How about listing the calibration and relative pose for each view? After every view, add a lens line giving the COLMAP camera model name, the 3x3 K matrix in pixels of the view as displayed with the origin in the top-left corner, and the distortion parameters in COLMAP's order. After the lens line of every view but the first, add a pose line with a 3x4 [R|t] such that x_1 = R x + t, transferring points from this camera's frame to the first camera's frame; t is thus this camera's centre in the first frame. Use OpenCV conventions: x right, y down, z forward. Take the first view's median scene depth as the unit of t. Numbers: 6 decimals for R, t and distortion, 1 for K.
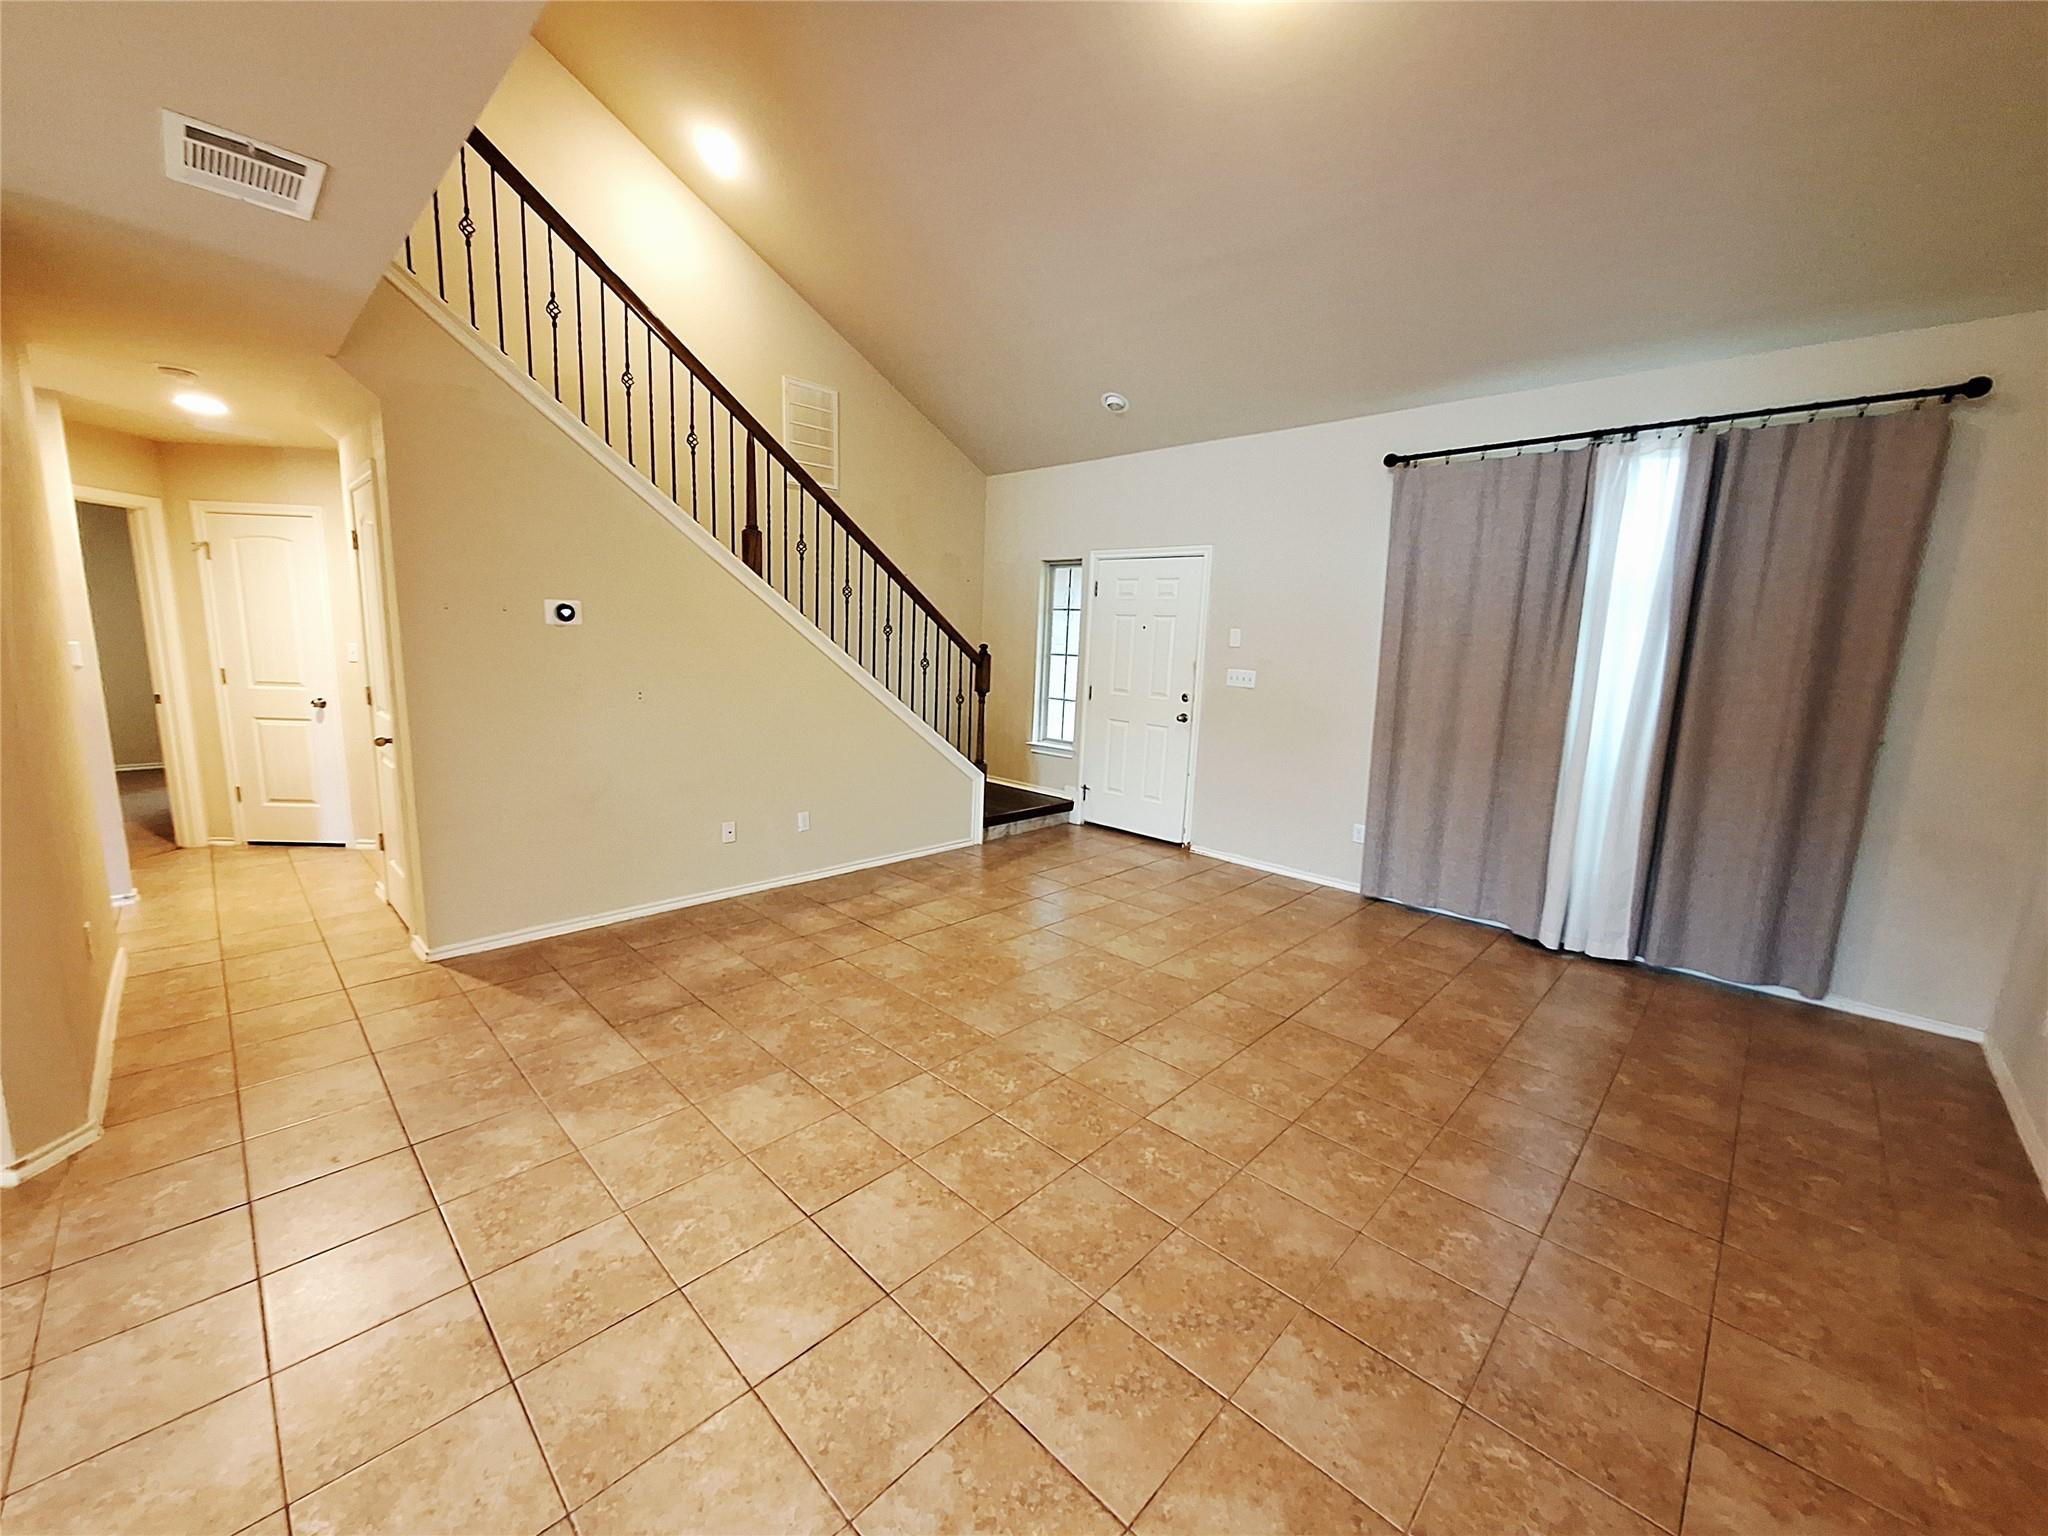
lens RADIAL K [[809.4, 0, 998.9], [0, 809.4, 763.2], [0, 0, 1]] dist [-0.000922, 0.000017]
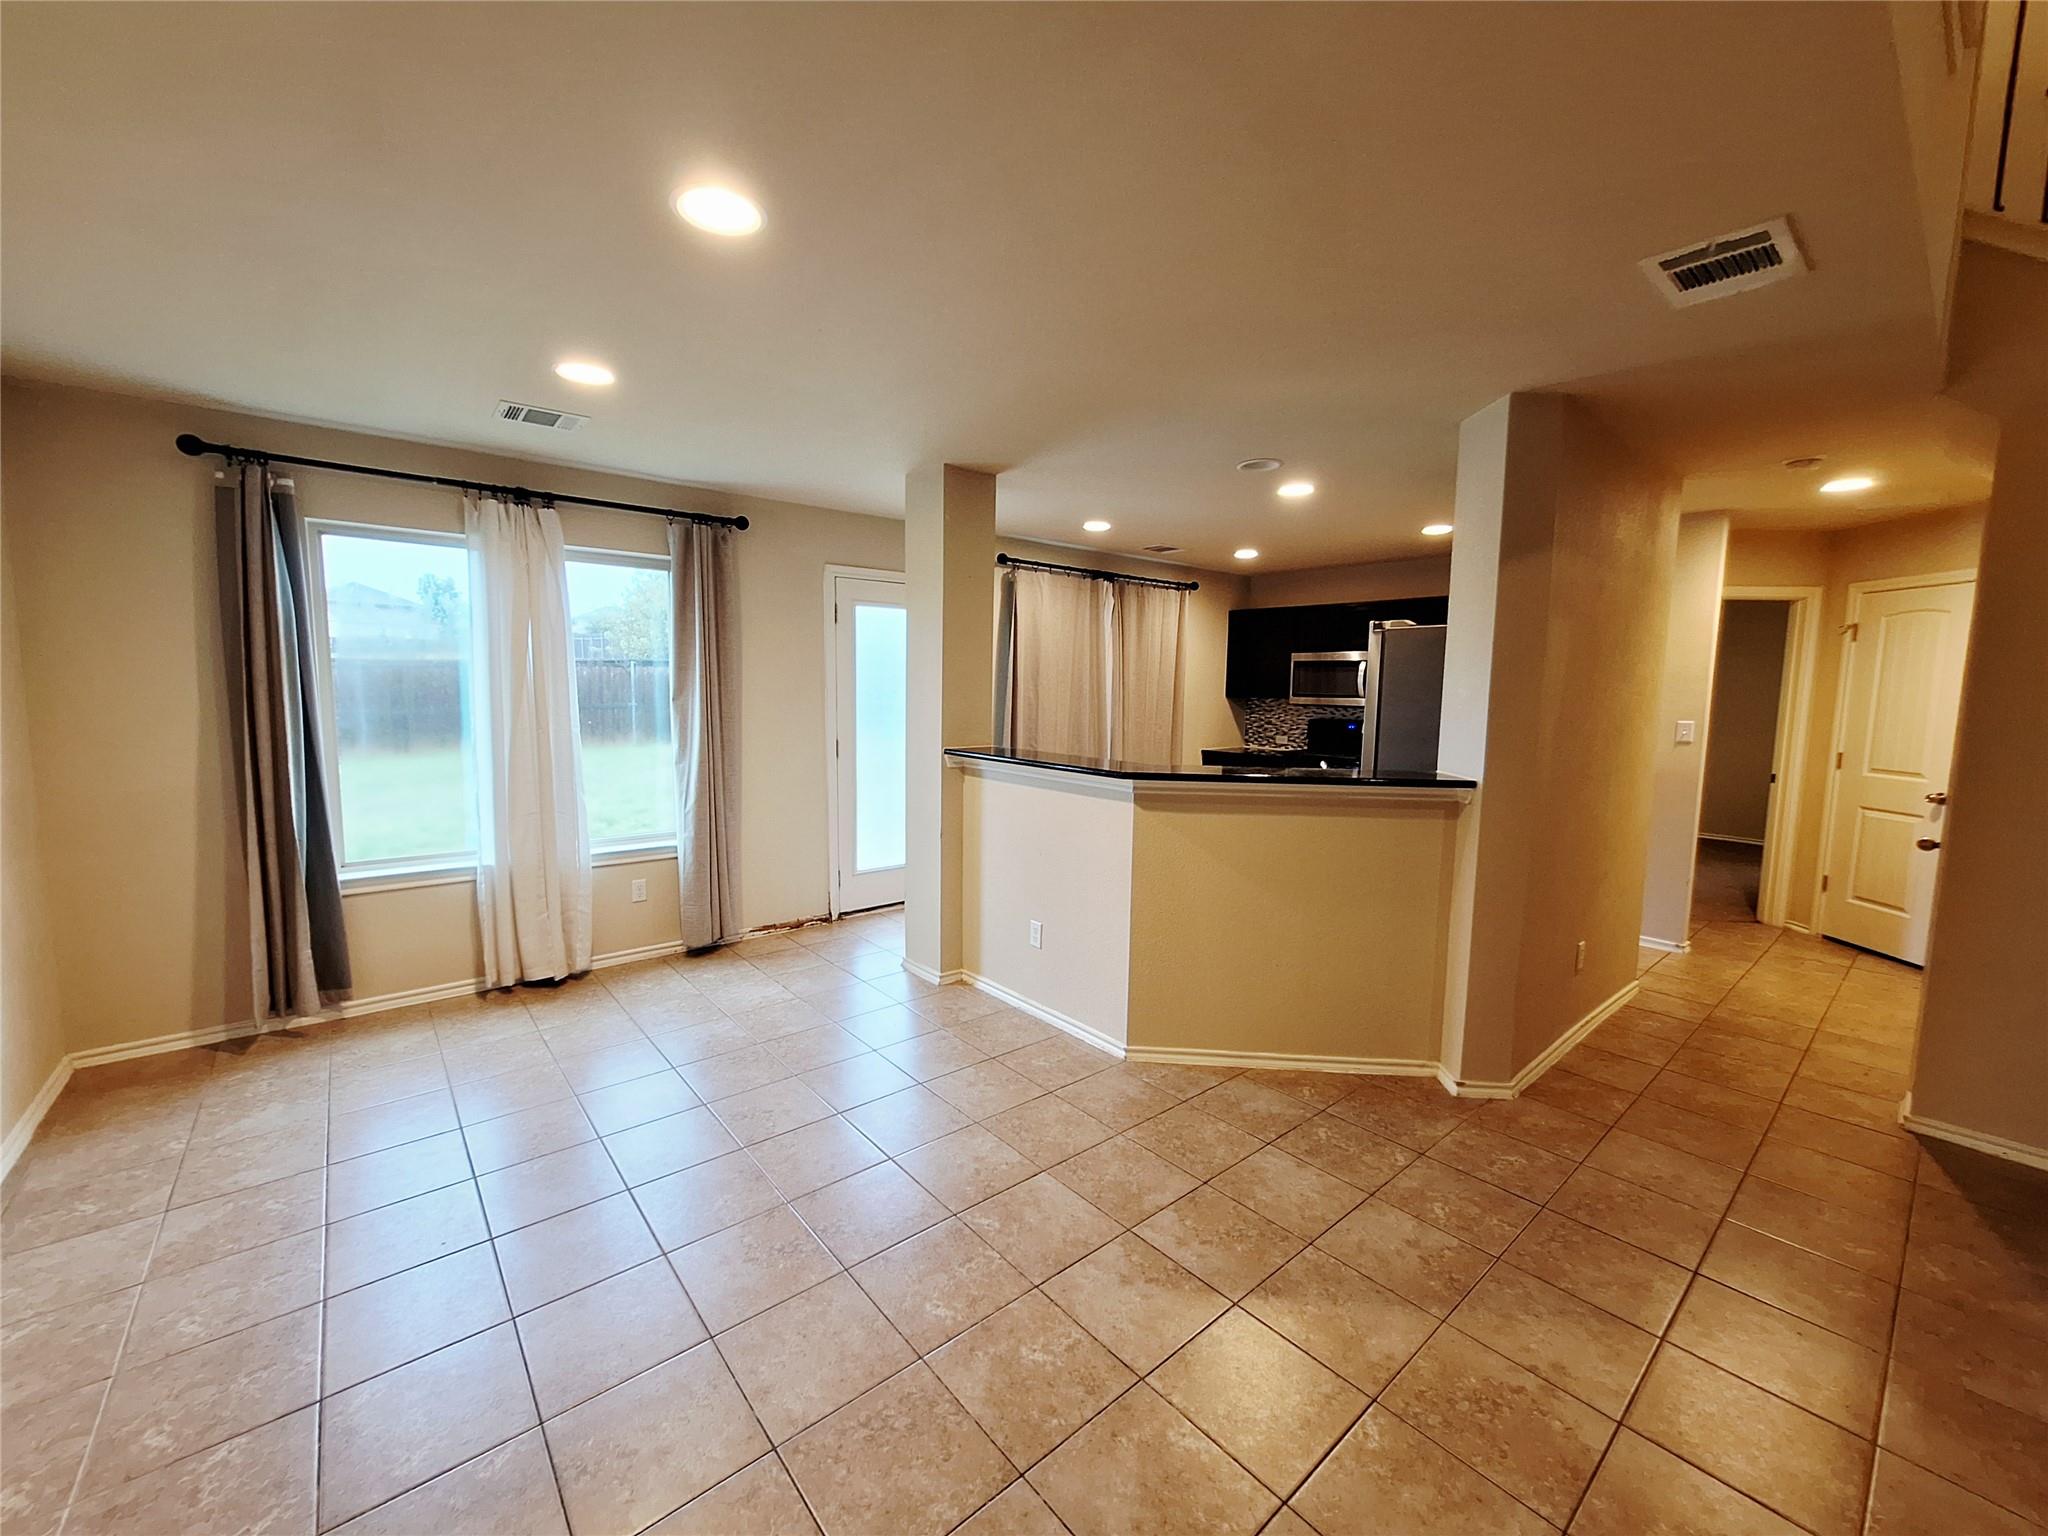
lens RADIAL K [[809.2, 0, 1005.5], [0, 809.2, 770.6], [0, 0, 1]] dist [-0.002097, -0.000116]
pose [[-0.100362, 0.069379, -0.992529, 0.123516], [-0.172194, 0.981301, 0.086006, -0.010268], [0.979937, 0.179539, -0.086538, 0.146305]]
